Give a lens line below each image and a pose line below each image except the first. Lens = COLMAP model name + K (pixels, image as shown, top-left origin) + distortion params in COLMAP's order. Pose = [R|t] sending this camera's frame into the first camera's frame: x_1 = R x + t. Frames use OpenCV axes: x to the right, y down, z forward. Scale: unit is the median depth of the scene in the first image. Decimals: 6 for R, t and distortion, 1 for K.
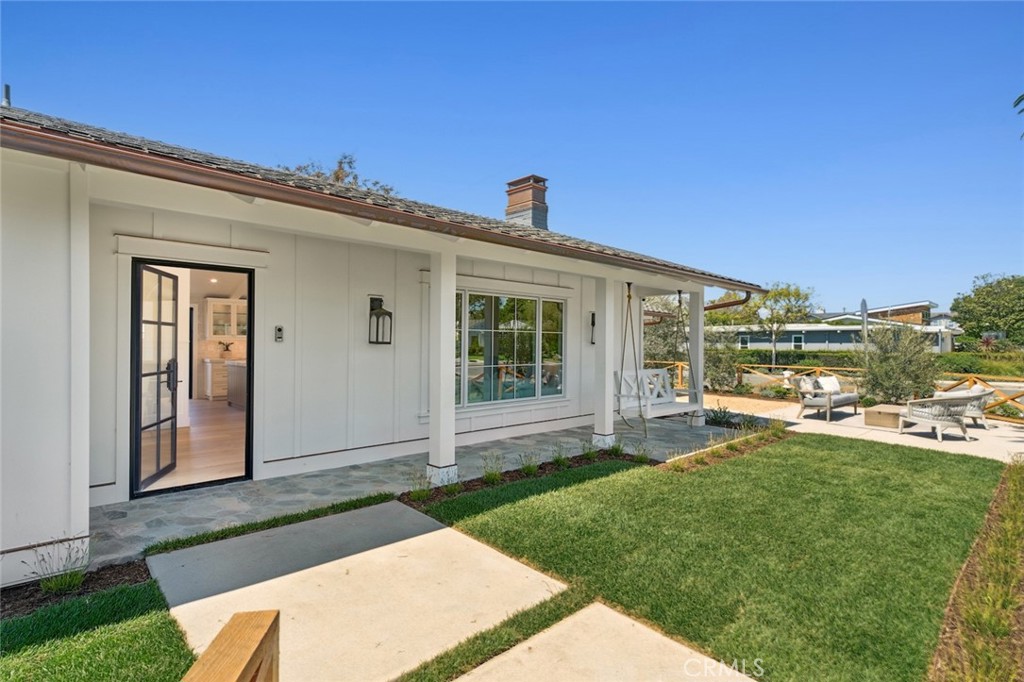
lens RADIAL K [[502.5, 0, 511.6], [0, 502.5, 341.5], [0, 0, 1]] dist [0.001243, -0.000482]
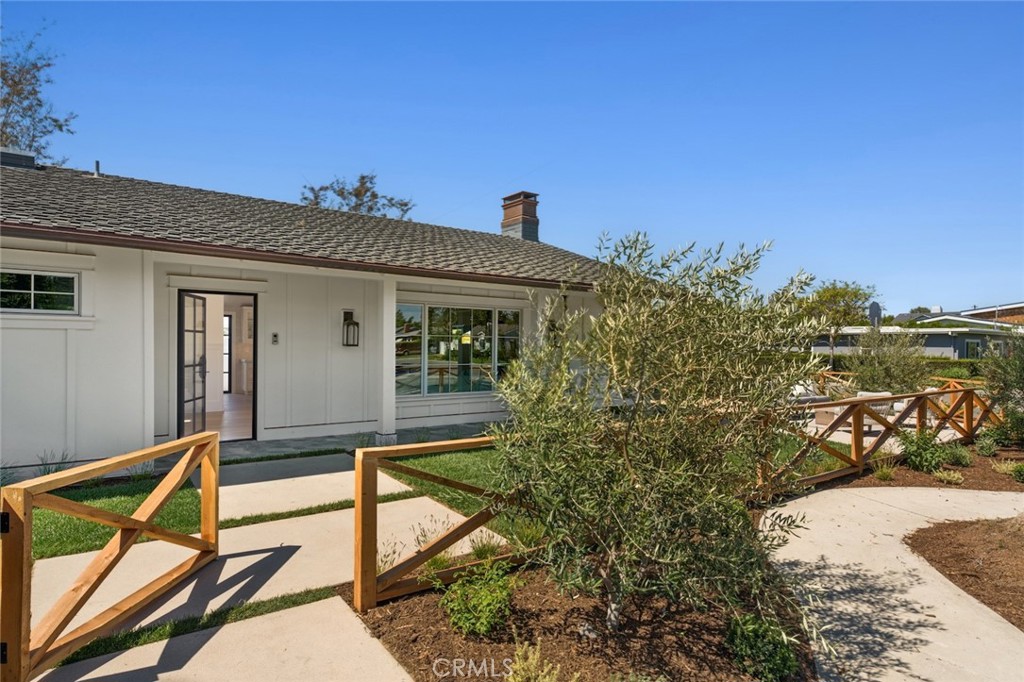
lens RADIAL K [[564.8, 0, 516.9], [0, 564.8, 349.7], [0, 0, 1]] dist [-0.002171, 0.000366]
pose [[0.993123, 0.003845, -0.117009, 0.285698], [-0.002889, 0.999961, 0.008341, 0.000396], [0.117037, -0.007946, 0.993096, -0.355542]]
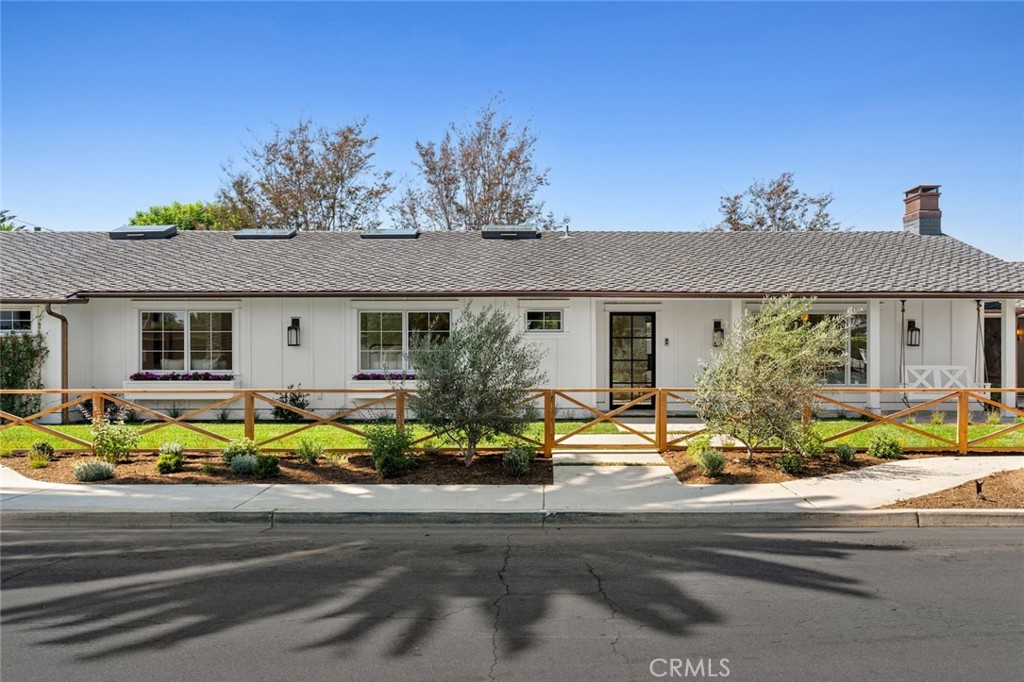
lens RADIAL K [[737.3, 0, 515.0], [0, 737.3, 345.0], [0, 0, 1]] dist [-0.002400, -0.000497]
pose [[0.684488, -0.008128, -0.728979, 0.963925], [0.007335, 0.999964, -0.004262, 0.004909], [0.728987, -0.002430, 0.684523, -1.118960]]
